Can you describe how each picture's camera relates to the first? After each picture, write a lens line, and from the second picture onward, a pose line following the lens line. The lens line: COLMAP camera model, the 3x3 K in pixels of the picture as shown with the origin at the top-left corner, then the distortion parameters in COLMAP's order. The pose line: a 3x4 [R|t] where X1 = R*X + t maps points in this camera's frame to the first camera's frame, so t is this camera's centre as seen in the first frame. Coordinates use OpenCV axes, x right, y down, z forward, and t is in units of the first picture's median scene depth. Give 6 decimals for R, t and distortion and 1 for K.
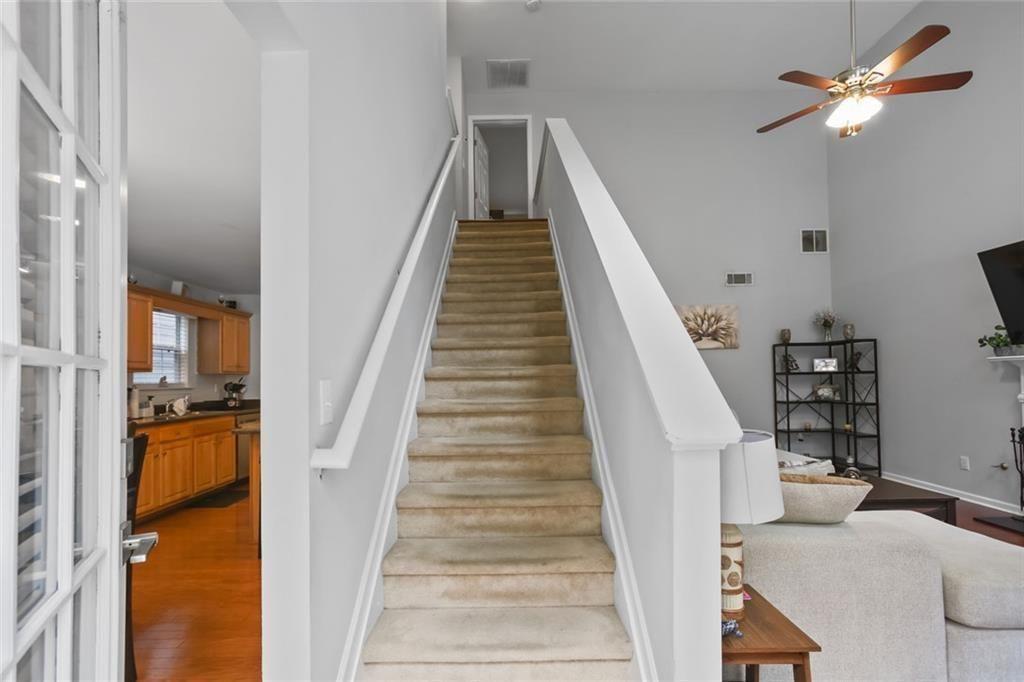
lens RADIAL K [[466.3, 0, 513.3], [0, 466.3, 365.9], [0, 0, 1]] dist [-0.009728, 0.009616]
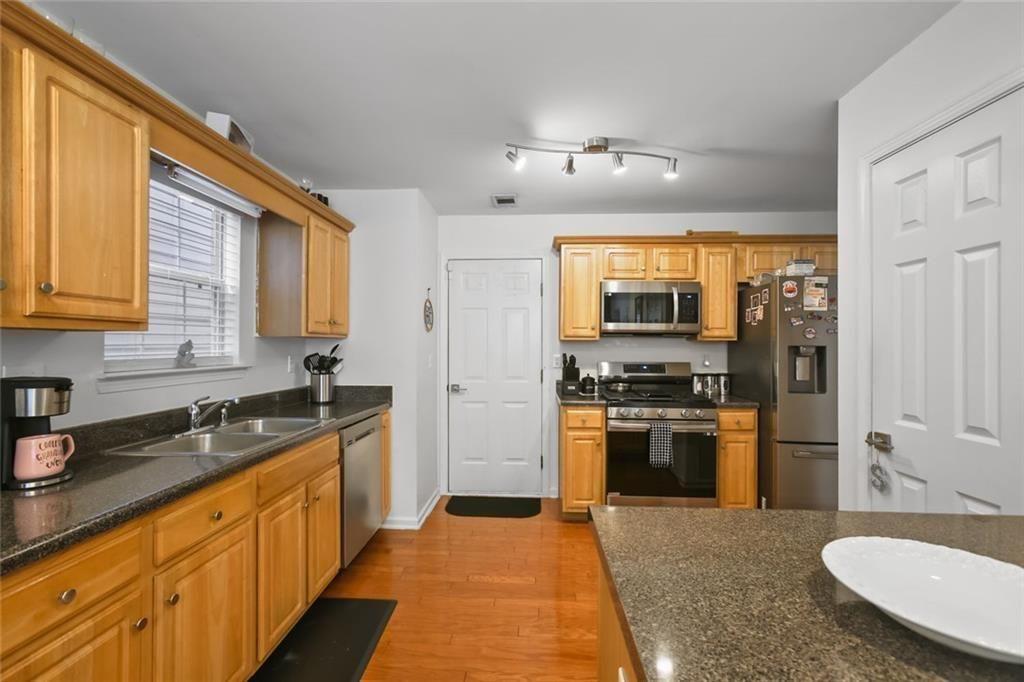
lens RADIAL K [[466.3, 0, 513.2], [0, 466.3, 339.7], [0, 0, 1]] dist [-0.009728, 0.009616]
pose [[0.997867, 0.017732, -0.062824, -0.394397], [-0.016669, 0.999710, 0.017406, 0.007616], [0.063114, -0.016321, 0.997873, 0.549322]]
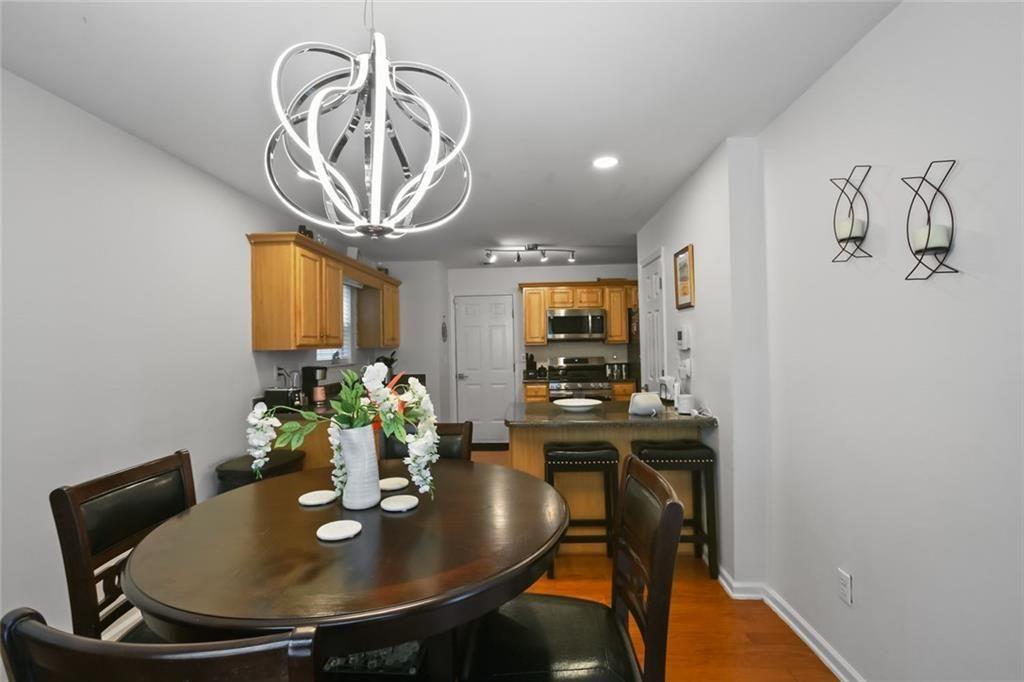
lens RADIAL K [[466.3, 0, 511.9], [0, 466.3, 333.6], [0, 0, 1]] dist [-0.009728, 0.009616]
pose [[0.997985, -0.007095, -0.063057, -0.326305], [0.007326, 0.999967, 0.003422, -0.012881], [0.063031, -0.003877, 0.998004, 0.105495]]
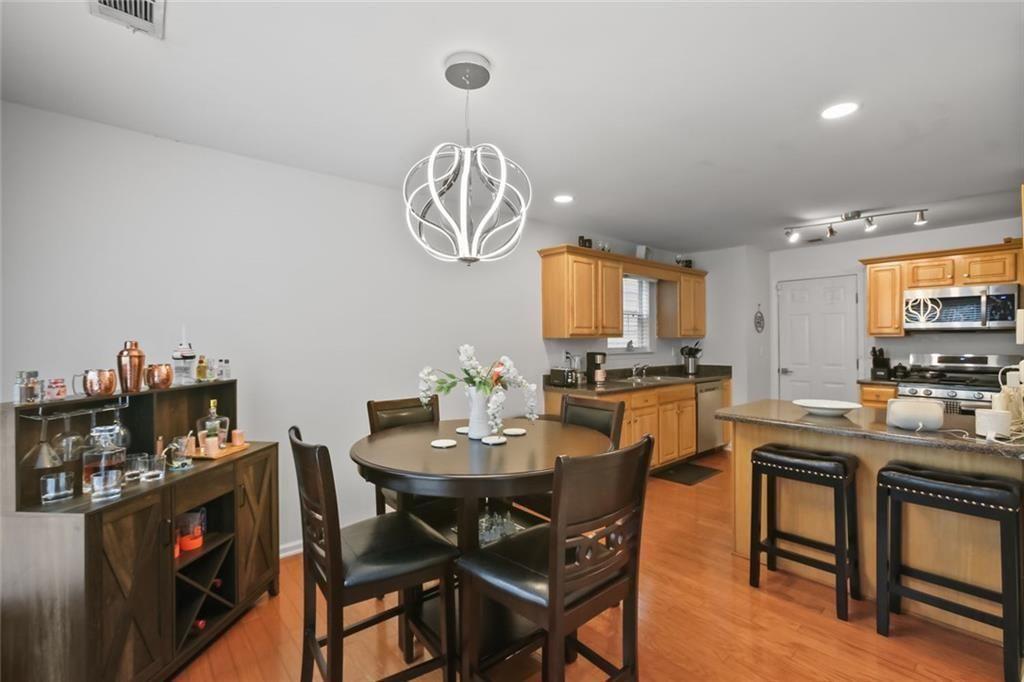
lens RADIAL K [[466.3, 0, 508.8], [0, 466.3, 337.6], [0, 0, 1]] dist [-0.009728, 0.009616]
pose [[0.645937, 0.005859, -0.763368, -0.131392], [0.016697, 0.999623, 0.021801, -0.010511], [0.763208, -0.026828, 0.645596, 0.124584]]
